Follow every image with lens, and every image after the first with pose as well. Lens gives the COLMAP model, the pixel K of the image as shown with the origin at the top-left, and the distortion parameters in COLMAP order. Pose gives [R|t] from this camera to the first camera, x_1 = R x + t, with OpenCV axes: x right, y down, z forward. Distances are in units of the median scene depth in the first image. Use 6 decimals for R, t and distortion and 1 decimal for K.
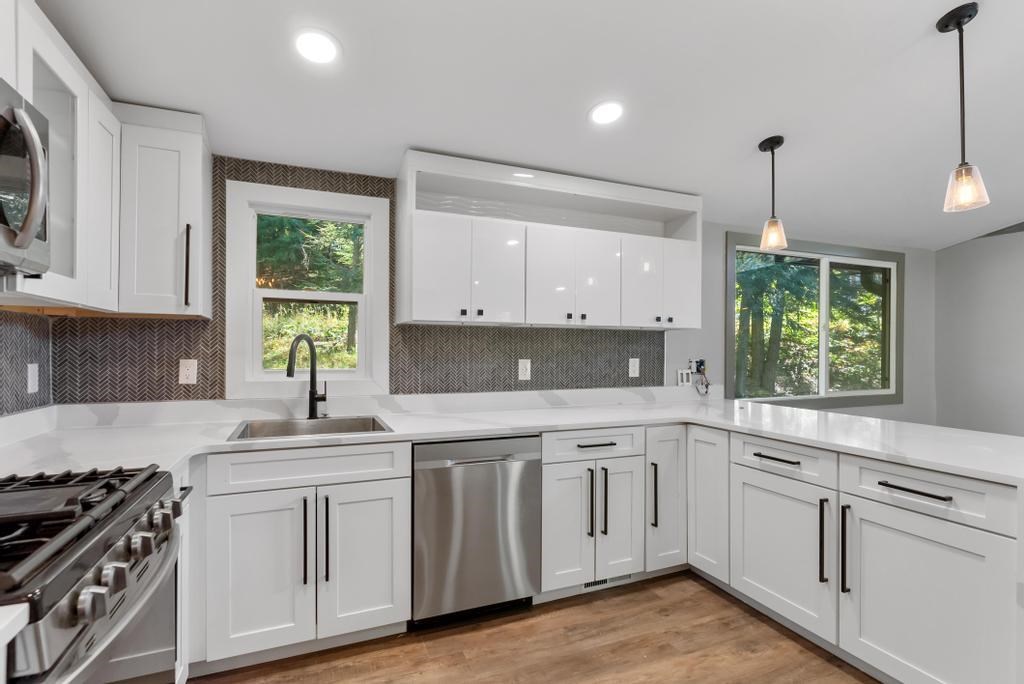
lens RADIAL K [[491.5, 0, 511.3], [0, 491.5, 351.5], [0, 0, 1]] dist [0.001043, -0.000372]
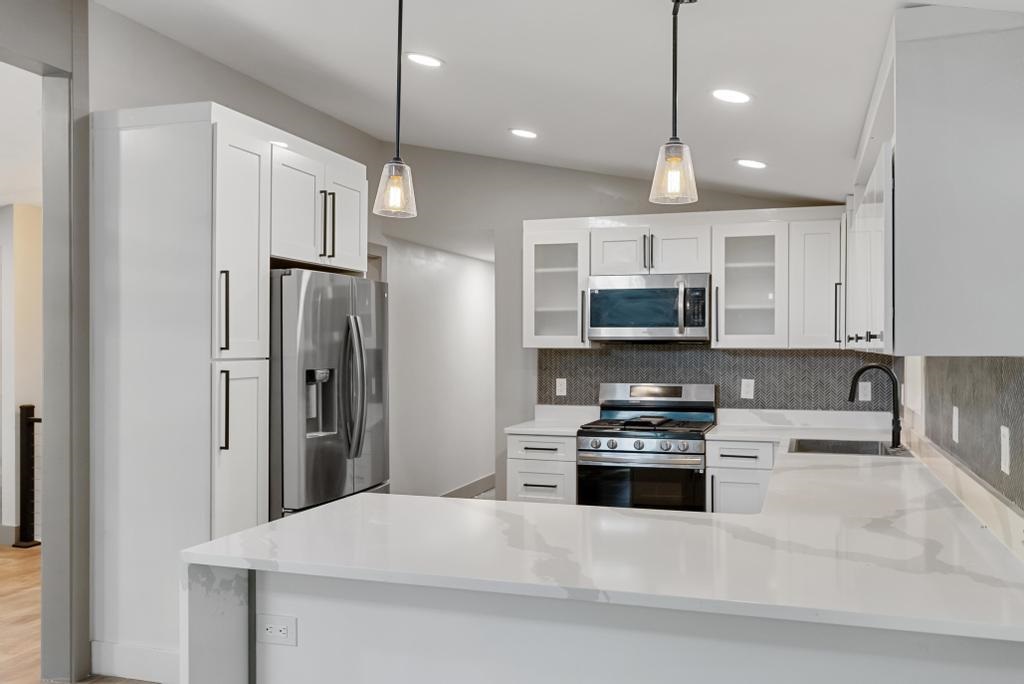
lens RADIAL K [[790.3, 0, 512.9], [0, 790.3, 345.5], [0, 0, 1]] dist [-0.004131, 0.000435]
pose [[-0.647860, -0.007587, -0.761722, 1.186006], [-0.009068, 0.999956, -0.002247, -0.053561], [0.761706, 0.005451, -0.647900, 1.289871]]
